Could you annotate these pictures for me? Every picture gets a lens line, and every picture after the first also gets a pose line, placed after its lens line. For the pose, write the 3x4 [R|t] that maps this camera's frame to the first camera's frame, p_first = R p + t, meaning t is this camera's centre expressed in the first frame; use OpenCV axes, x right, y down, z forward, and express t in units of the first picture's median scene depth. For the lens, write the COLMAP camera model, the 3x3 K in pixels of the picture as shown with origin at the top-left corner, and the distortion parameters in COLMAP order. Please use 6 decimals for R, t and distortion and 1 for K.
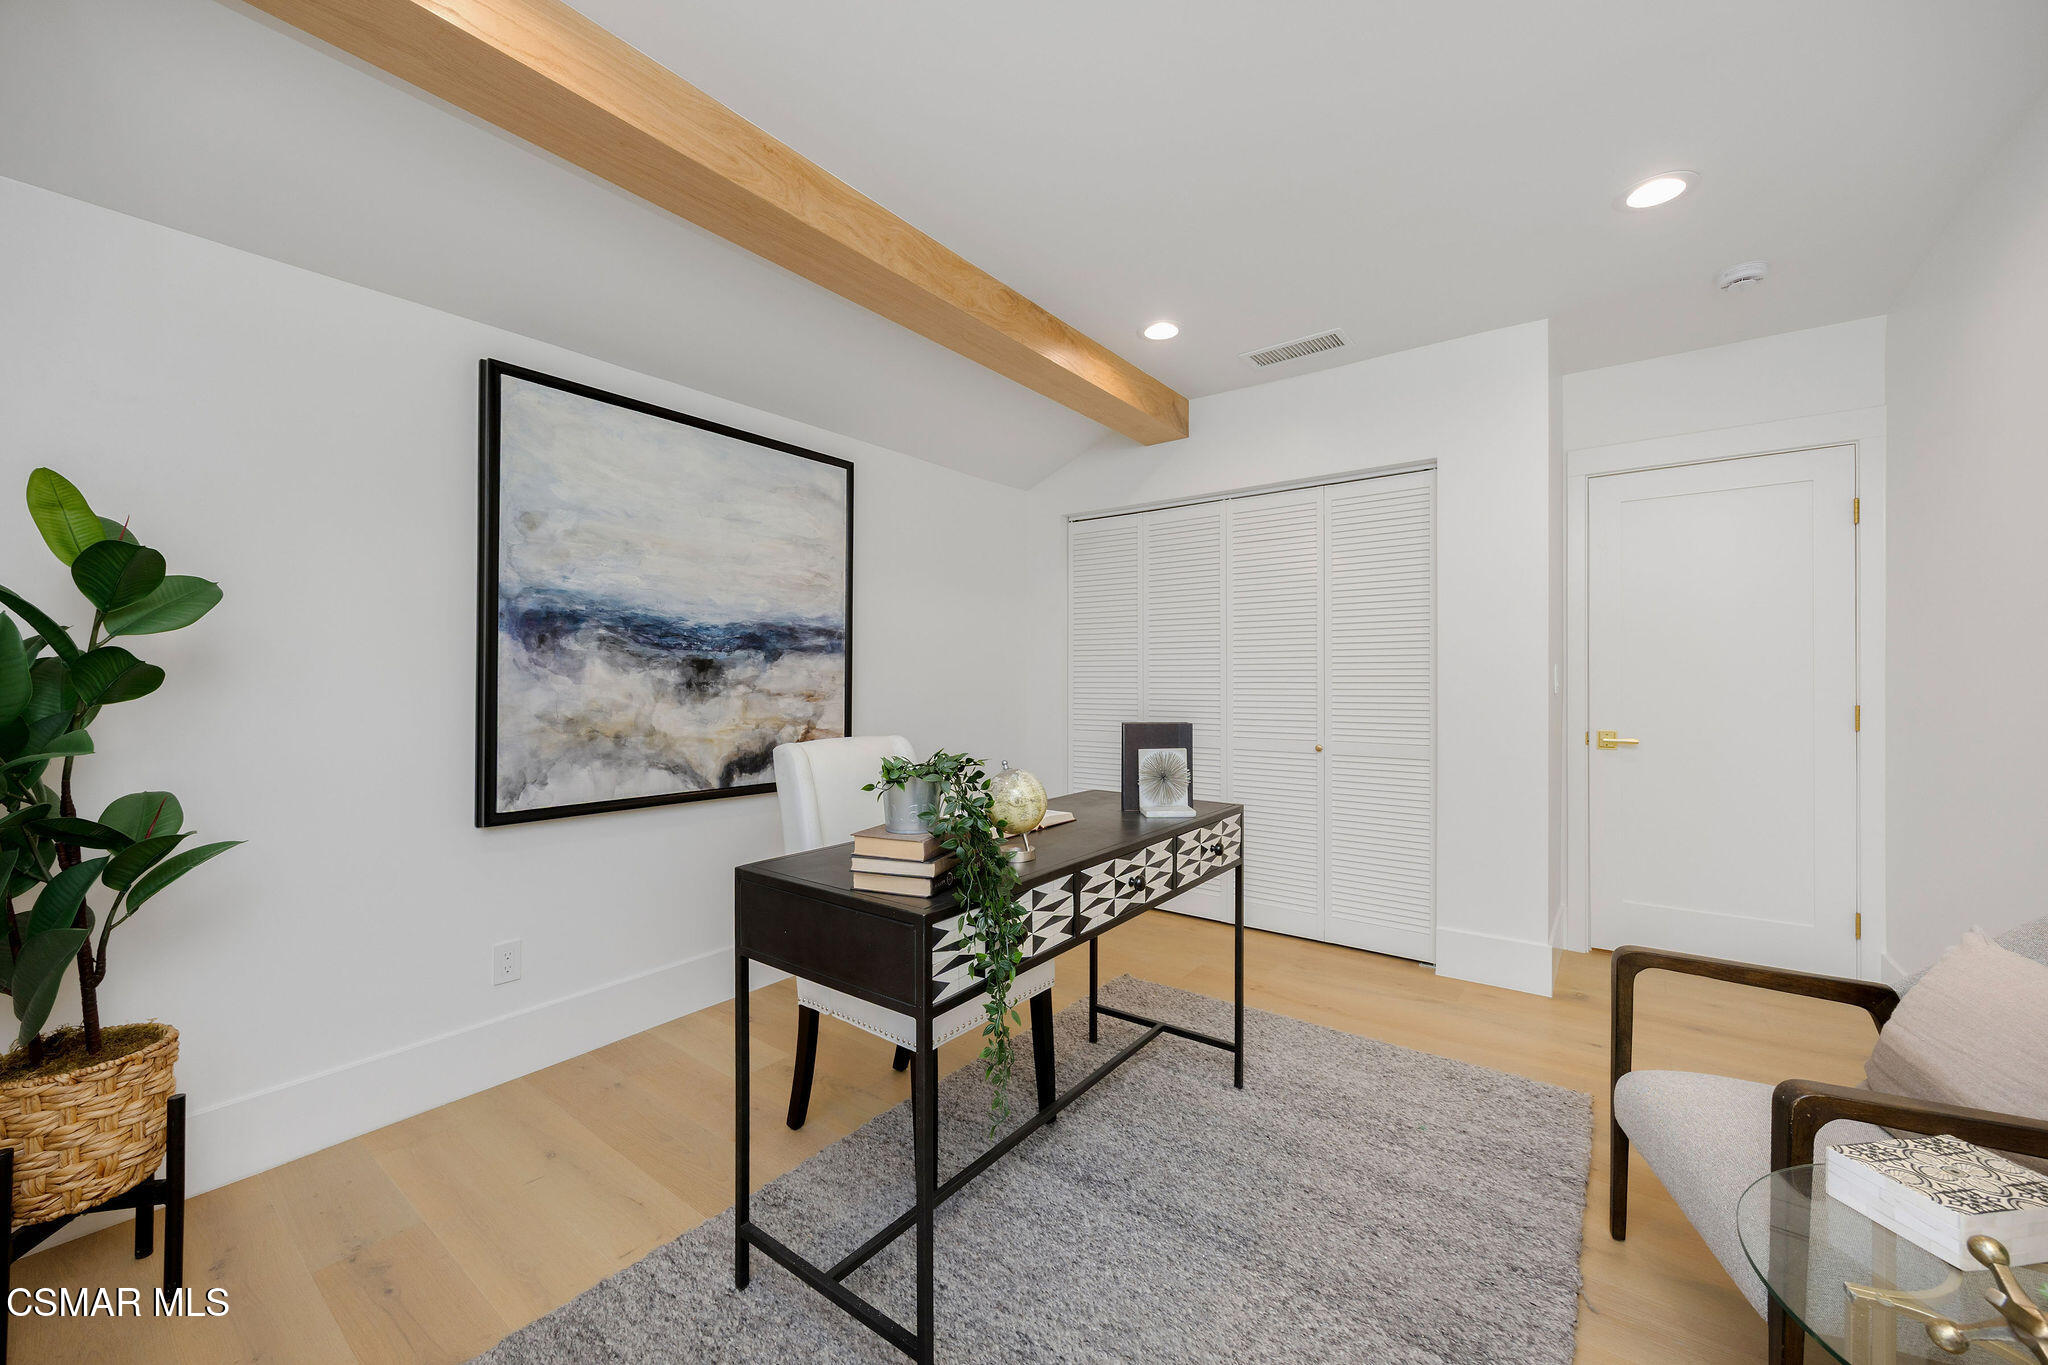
lens RADIAL K [[793.9, 0, 1013.0], [0, 793.9, 668.7], [0, 0, 1]] dist [-0.001263, -0.000129]
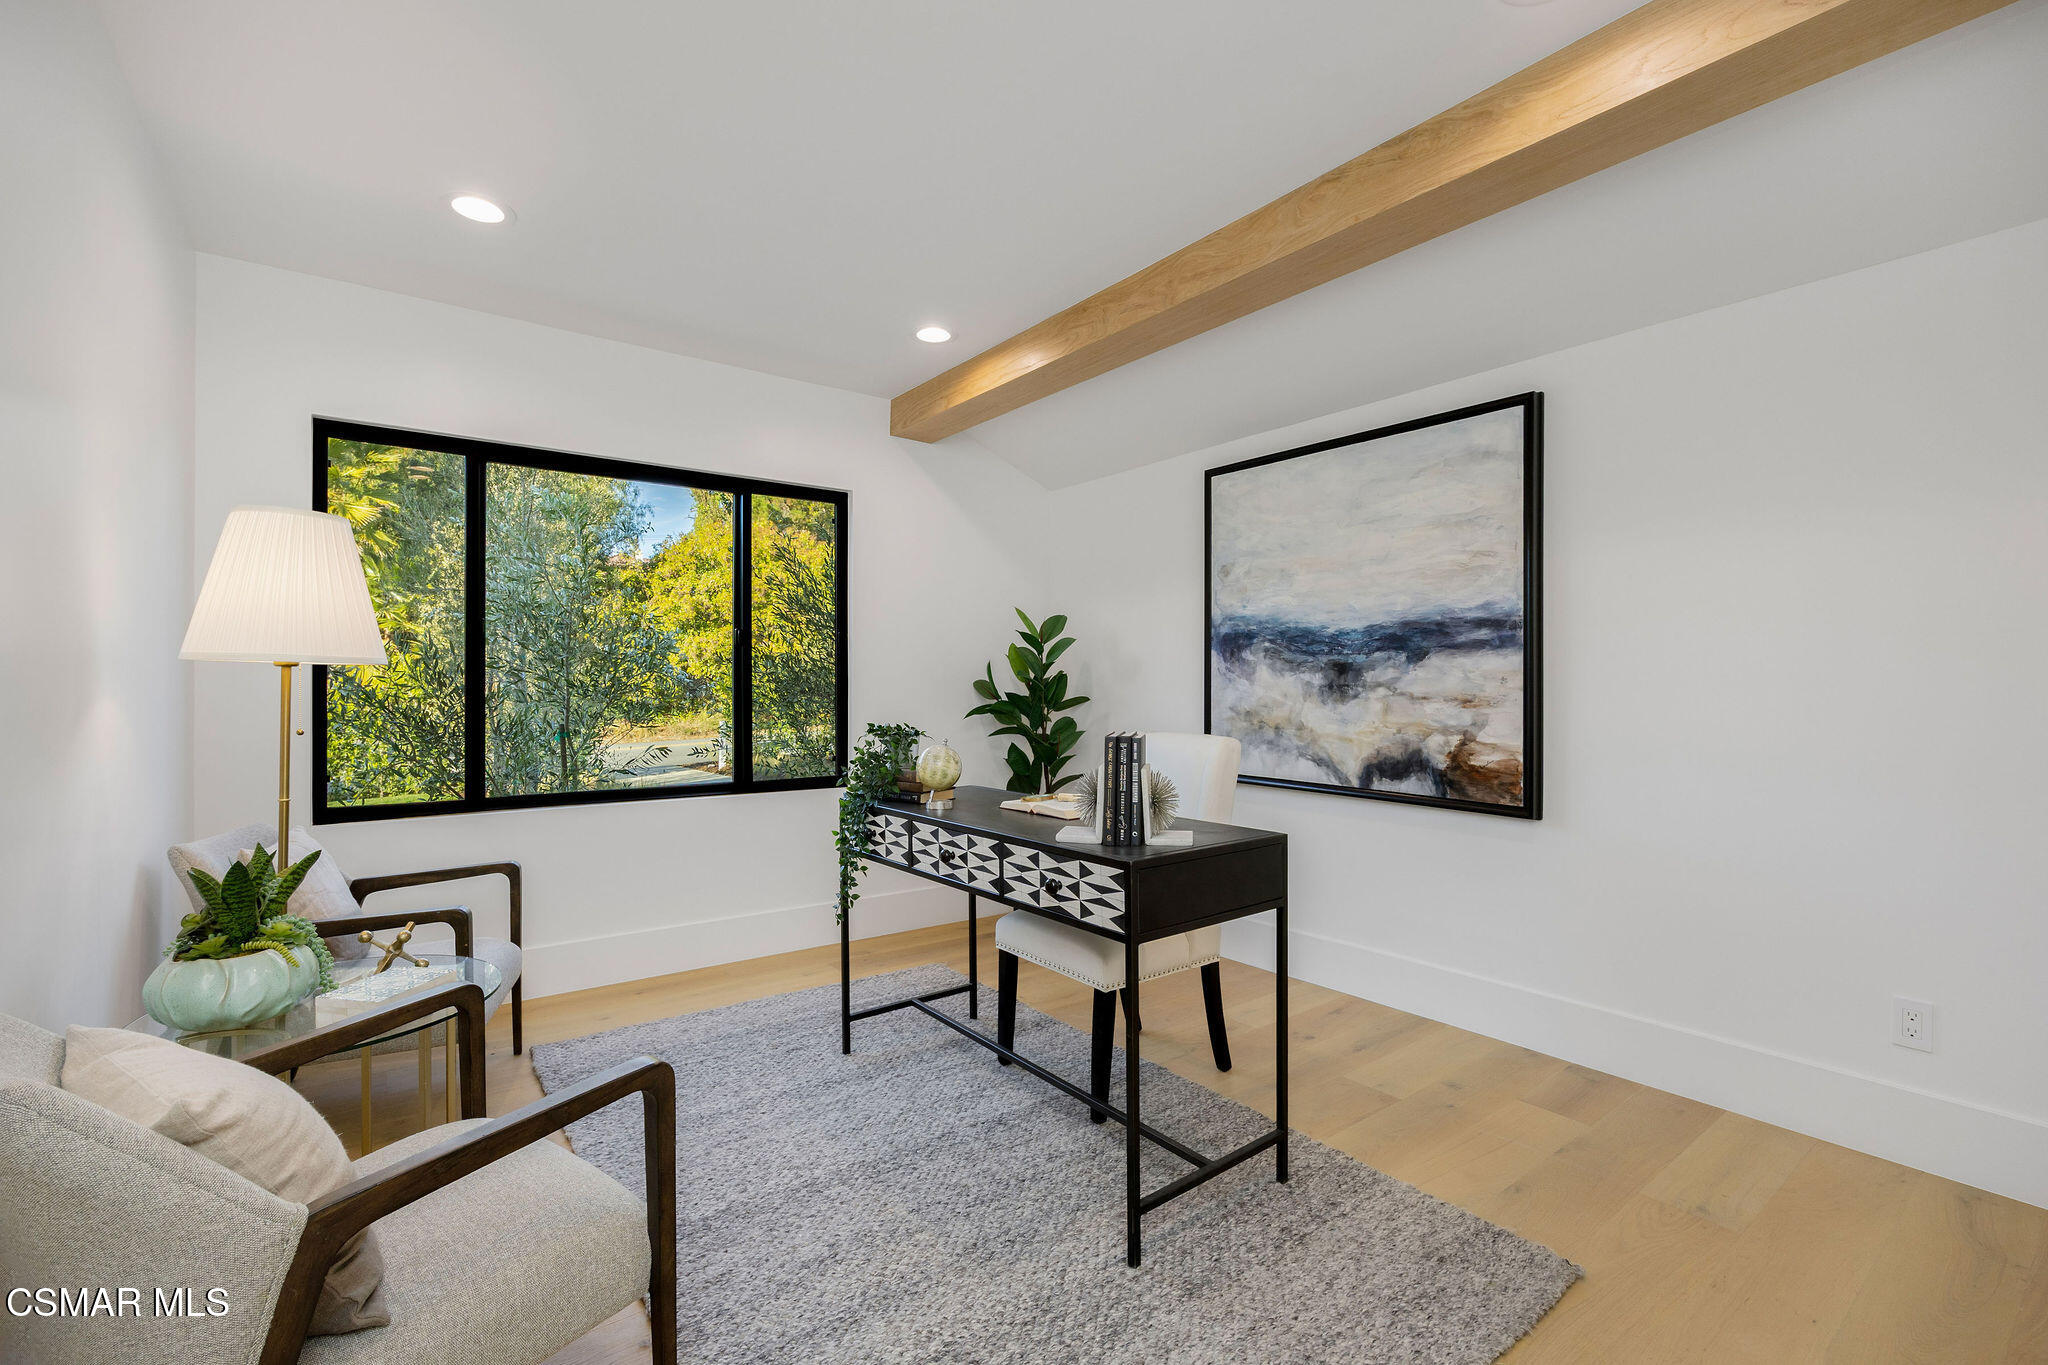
lens RADIAL K [[909.5, 0, 1018.6], [0, 909.5, 692.1], [0, 0, 1]] dist [-0.000215, -0.000012]
pose [[-0.272319, 0.005338, -0.962192, 0.907562], [0.009378, 0.999952, 0.002893, 0.019937], [0.962161, -0.008236, -0.272356, 0.921734]]
